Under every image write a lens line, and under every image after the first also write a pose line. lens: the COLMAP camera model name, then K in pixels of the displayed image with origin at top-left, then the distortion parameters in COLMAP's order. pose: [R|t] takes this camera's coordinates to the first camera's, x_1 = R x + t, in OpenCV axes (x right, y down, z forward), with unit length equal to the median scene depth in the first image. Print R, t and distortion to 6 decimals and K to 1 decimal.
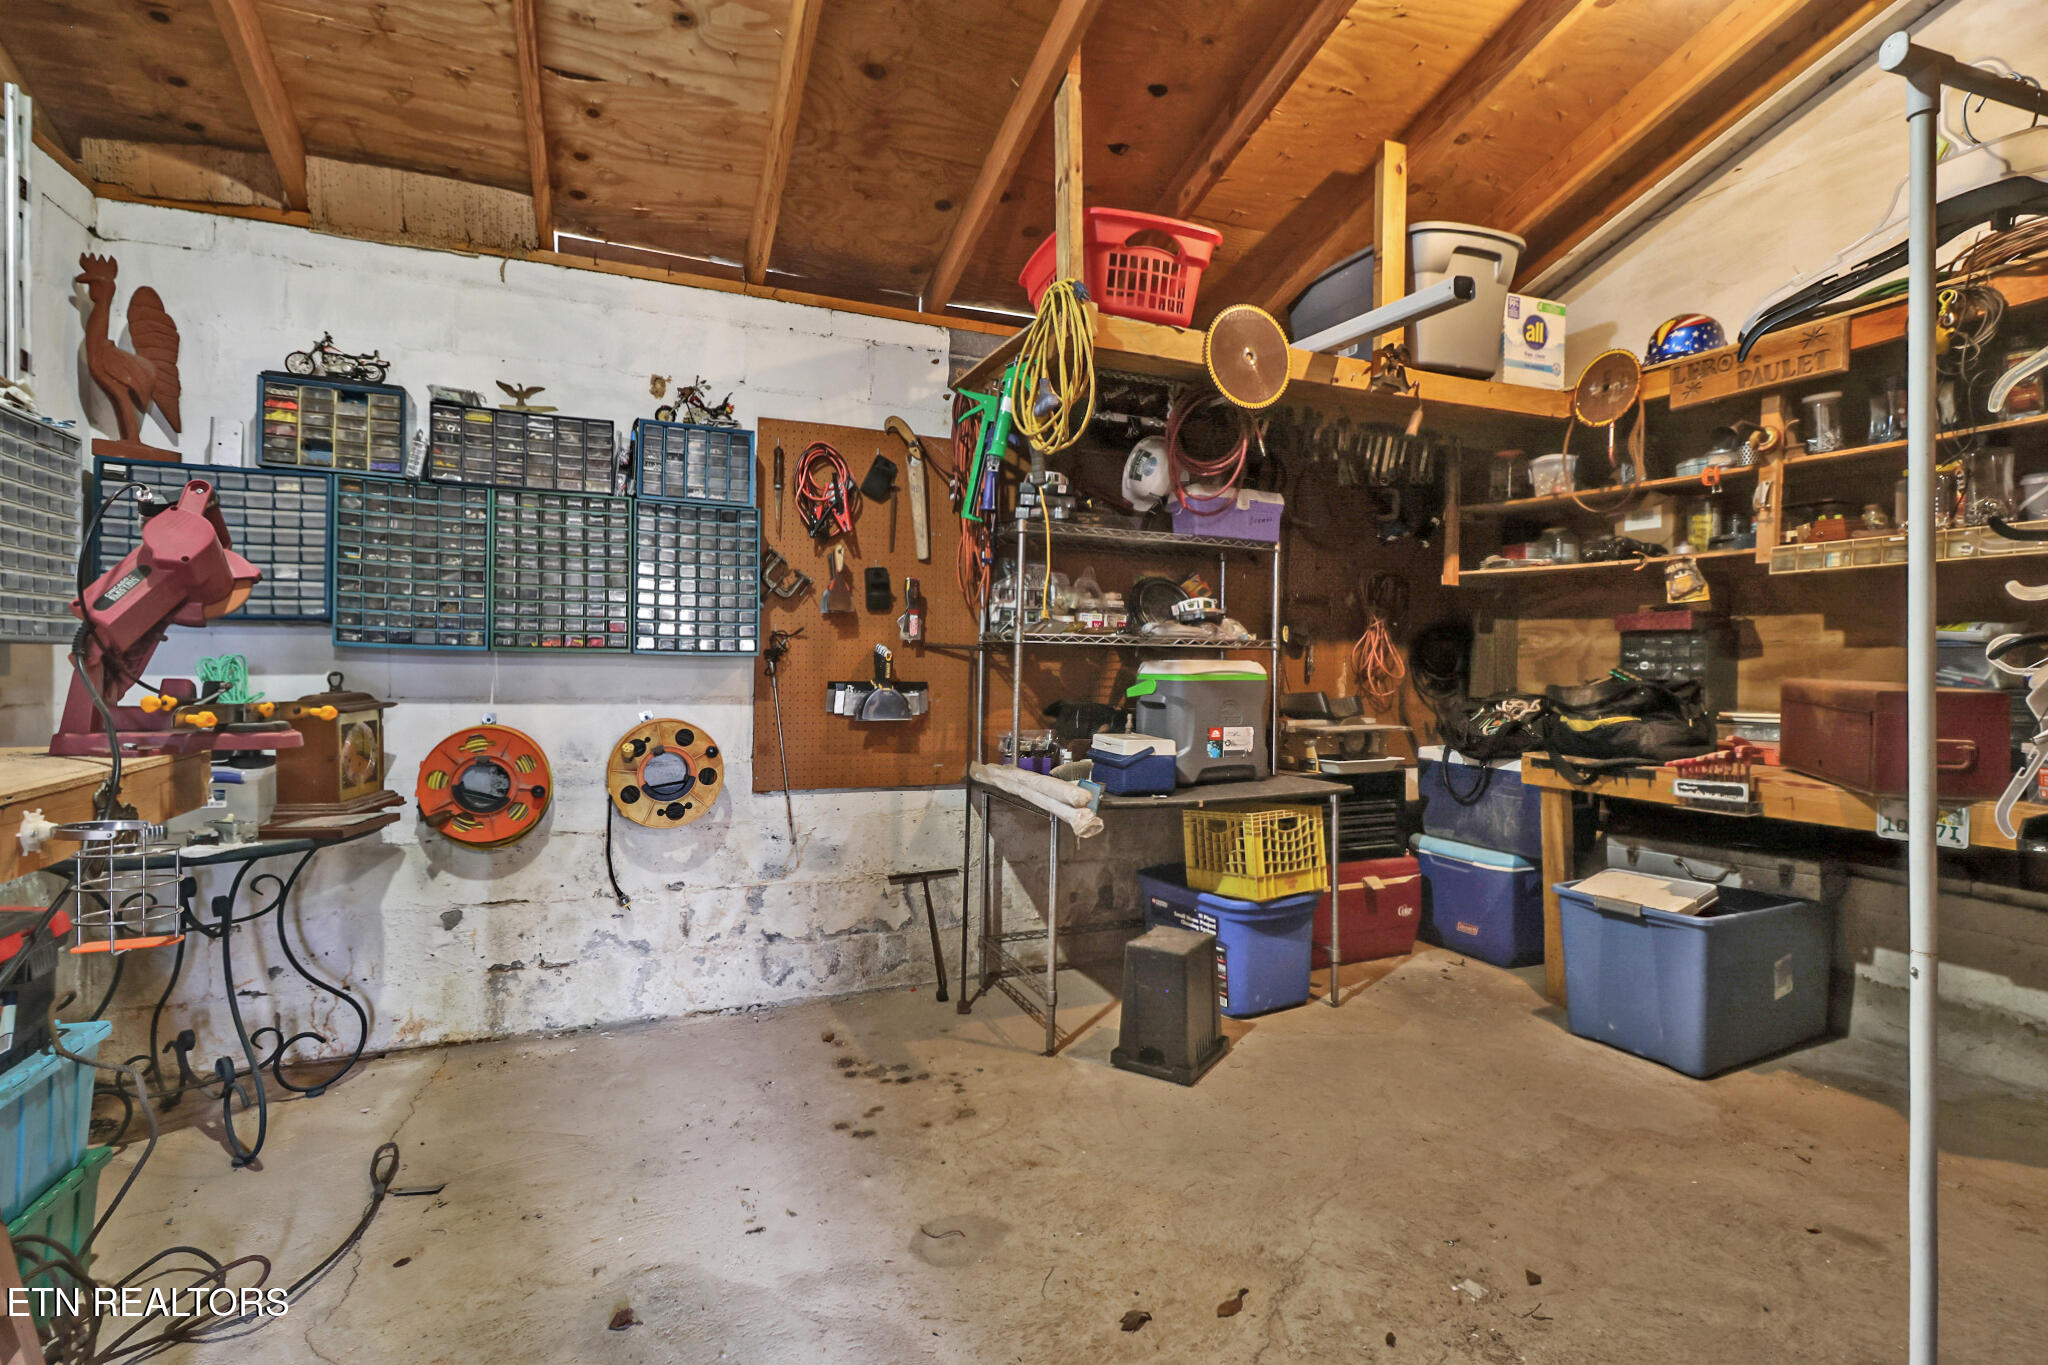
lens RADIAL K [[916.8, 0, 1025.4], [0, 916.8, 654.7], [0, 0, 1]] dist [-0.021246, -0.000261]
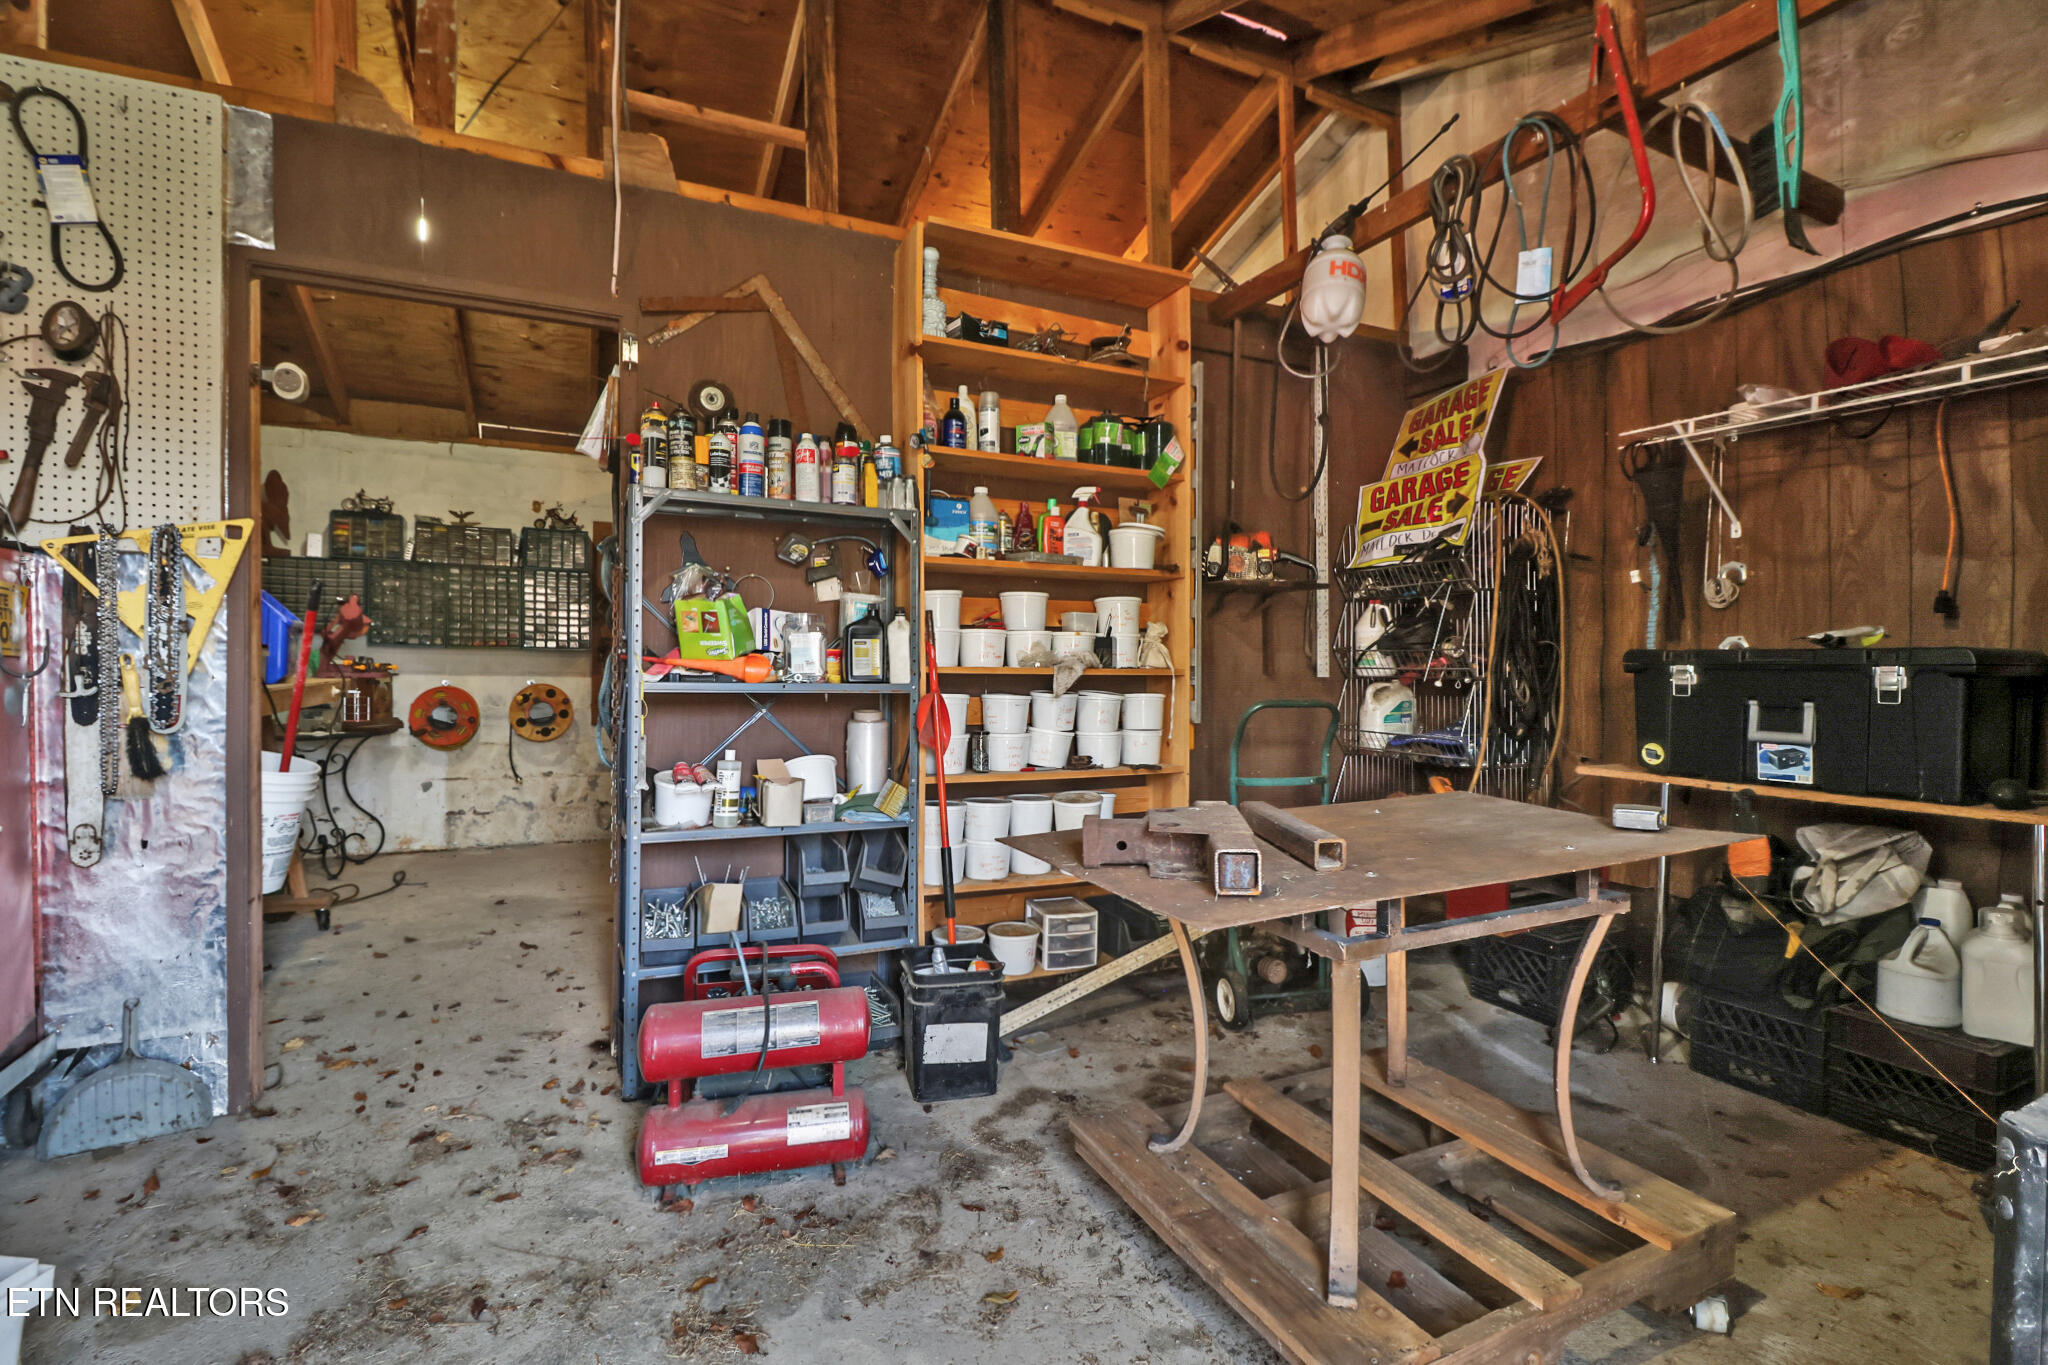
lens RADIAL K [[932.9, 0, 1019.7], [0, 932.9, 669.0], [0, 0, 1]] dist [-0.001666, -0.011845]
pose [[0.999655, -0.004979, 0.025801, 0.579286], [0.004962, 0.999987, 0.000688, 0.045130], [-0.025804, -0.000560, 0.999667, -1.010995]]
